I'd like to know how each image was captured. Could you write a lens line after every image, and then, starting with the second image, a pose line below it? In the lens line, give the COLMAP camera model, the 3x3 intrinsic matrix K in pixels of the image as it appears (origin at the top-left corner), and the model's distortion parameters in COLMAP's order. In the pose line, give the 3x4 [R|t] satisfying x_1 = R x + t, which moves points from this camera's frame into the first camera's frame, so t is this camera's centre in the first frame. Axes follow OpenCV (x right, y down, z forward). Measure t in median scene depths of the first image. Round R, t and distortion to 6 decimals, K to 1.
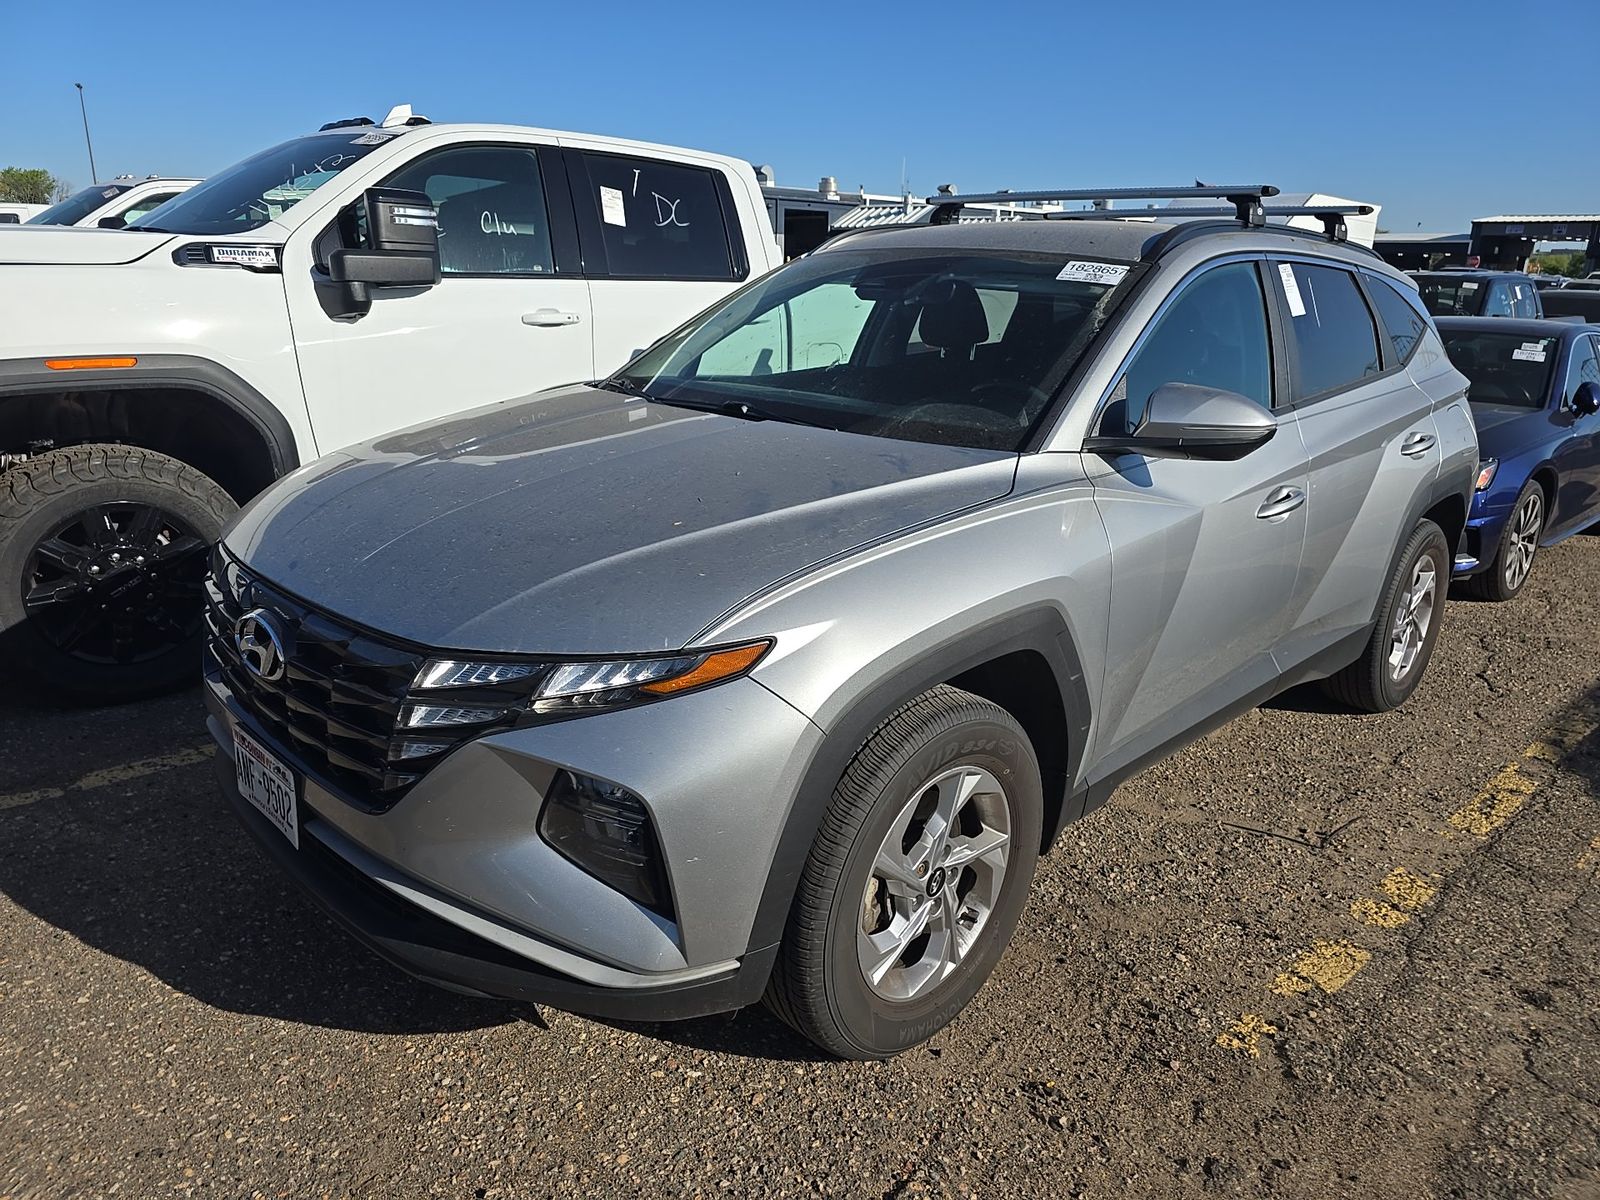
lens RADIAL K [[1071.9, 0, 800.0], [0, 1071.9, 600.0], [0, 0, 1]] dist [0.041686, -0.038023]
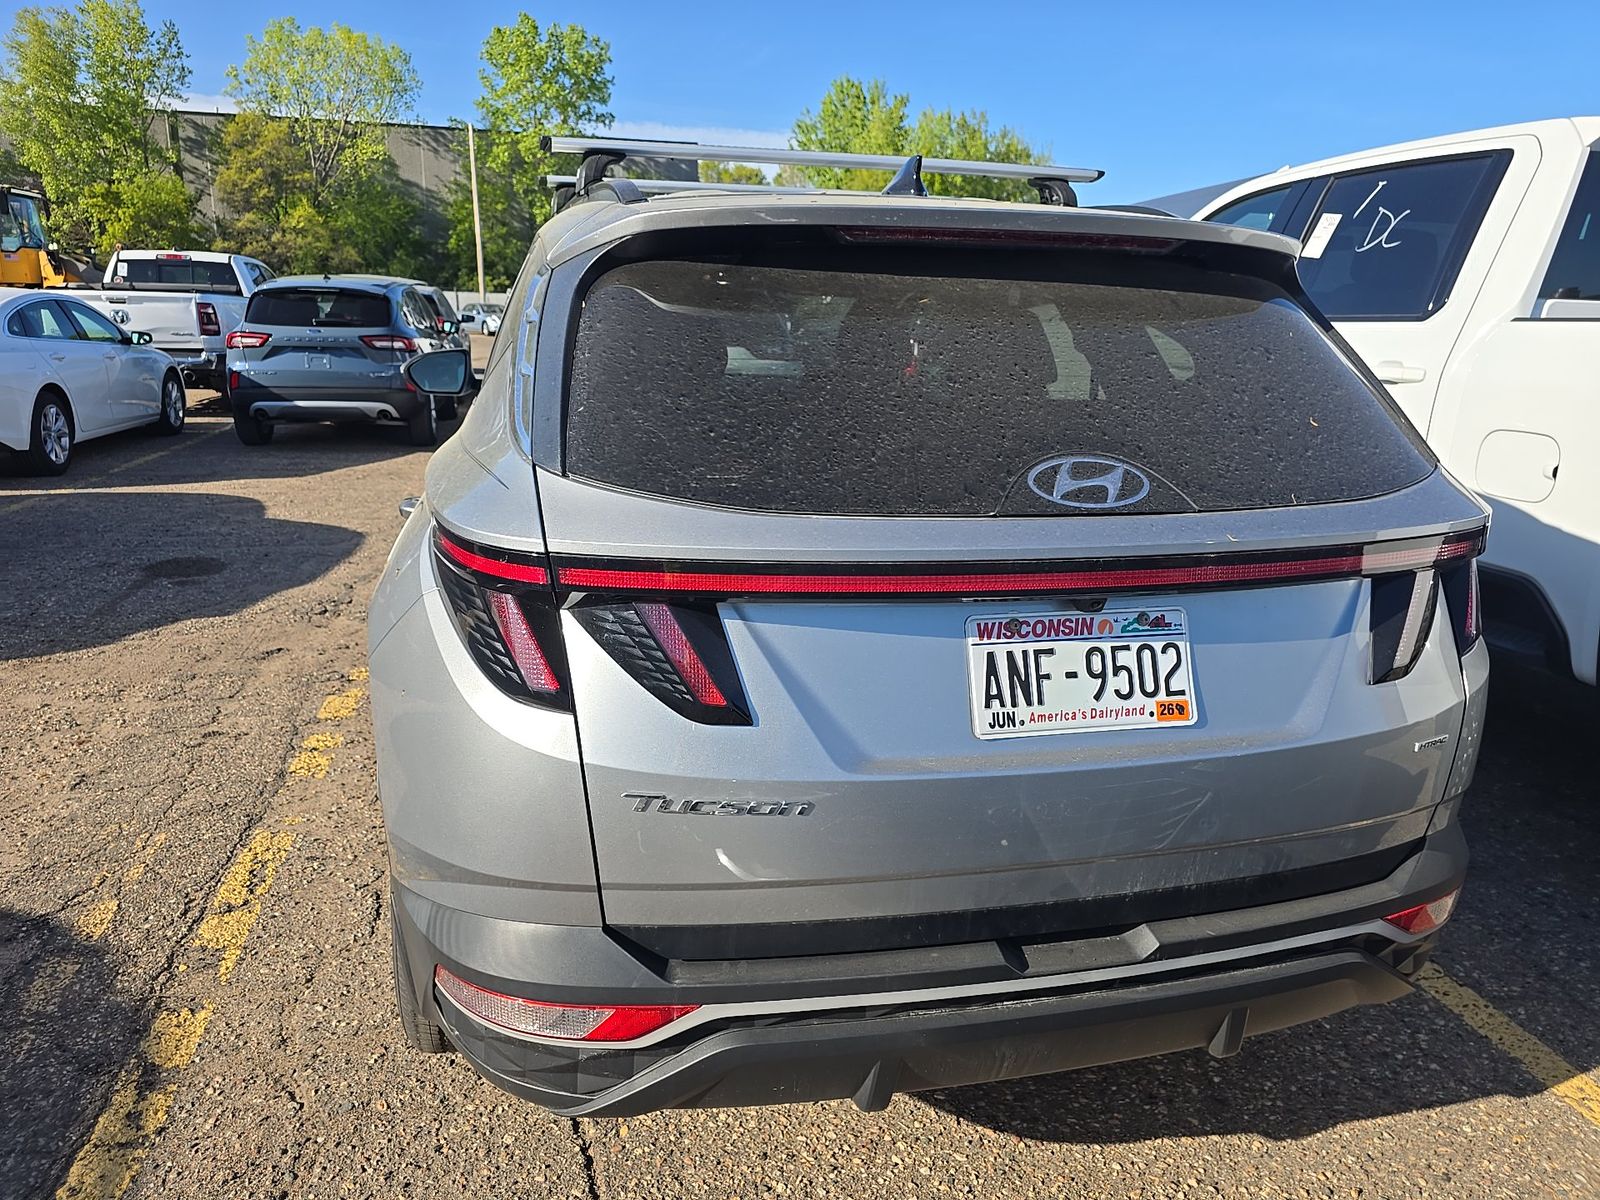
lens RADIAL K [[1071.9, 0, 800.0], [0, 1071.9, 600.0], [0, 0, 1]] dist [0.041686, -0.038023]
pose [[-0.506894, 0.172802, -0.844511, 1.141872], [-0.284485, 0.891275, 0.353125, -0.439583], [0.813712, 0.419248, -0.402622, 1.662321]]
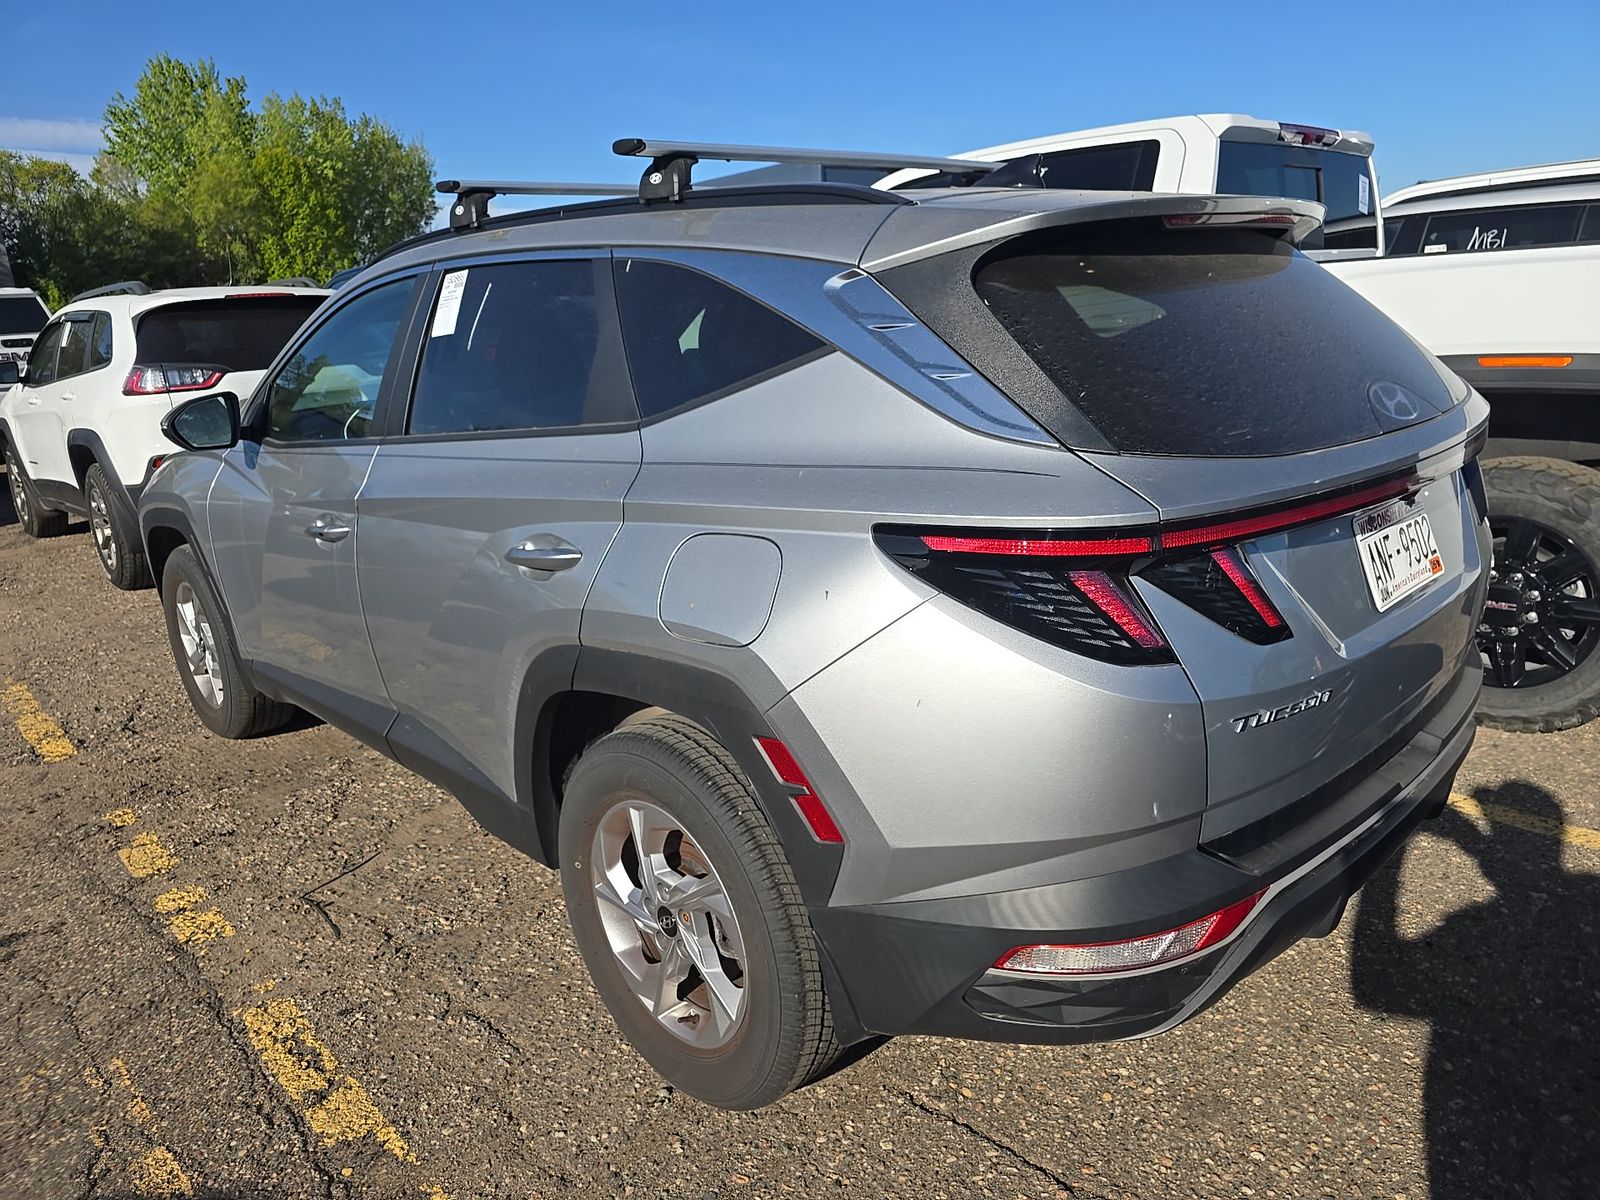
lens RADIAL K [[1071.9, 0, 800.0], [0, 1071.9, 600.0], [0, 0, 1]] dist [0.041686, -0.038023]
pose [[-0.006151, 0.237221, -0.971436, 1.283156], [-0.226991, 0.945764, 0.232390, -0.326566], [0.973878, 0.221936, 0.048029, 1.261008]]
